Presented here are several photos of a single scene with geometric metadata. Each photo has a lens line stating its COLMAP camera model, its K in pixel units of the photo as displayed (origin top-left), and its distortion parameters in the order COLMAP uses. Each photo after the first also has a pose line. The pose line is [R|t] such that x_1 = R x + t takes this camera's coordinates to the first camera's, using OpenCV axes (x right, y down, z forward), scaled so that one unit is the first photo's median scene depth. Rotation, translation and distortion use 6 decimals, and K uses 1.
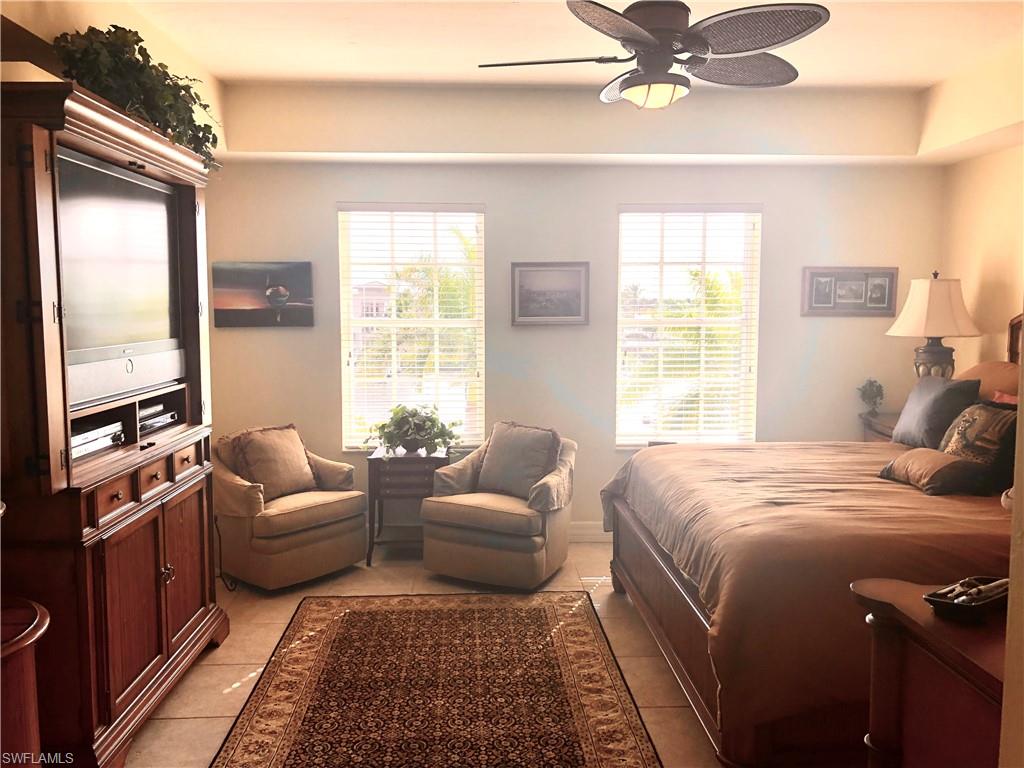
lens RADIAL K [[827.5, 0, 512.0], [0, 827.5, 384.0], [0, 0, 1]] dist [0.006725, -0.000361]
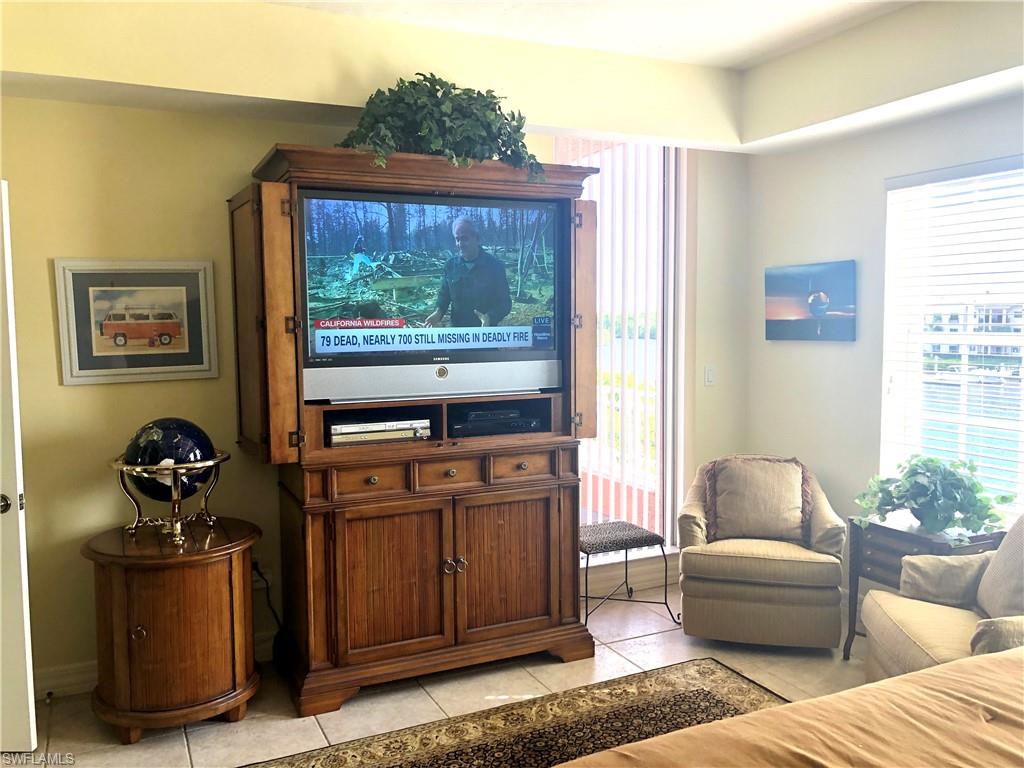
lens RADIAL K [[839.0, 0, 512.0], [0, 839.0, 384.0], [0, 0, 1]] dist [0.008349, 0.003948]
pose [[0.391923, 0.066833, -0.917567, 0.421664], [-0.078060, 0.996177, 0.039217, -0.039049], [0.916681, 0.056256, 0.395641, 0.432591]]
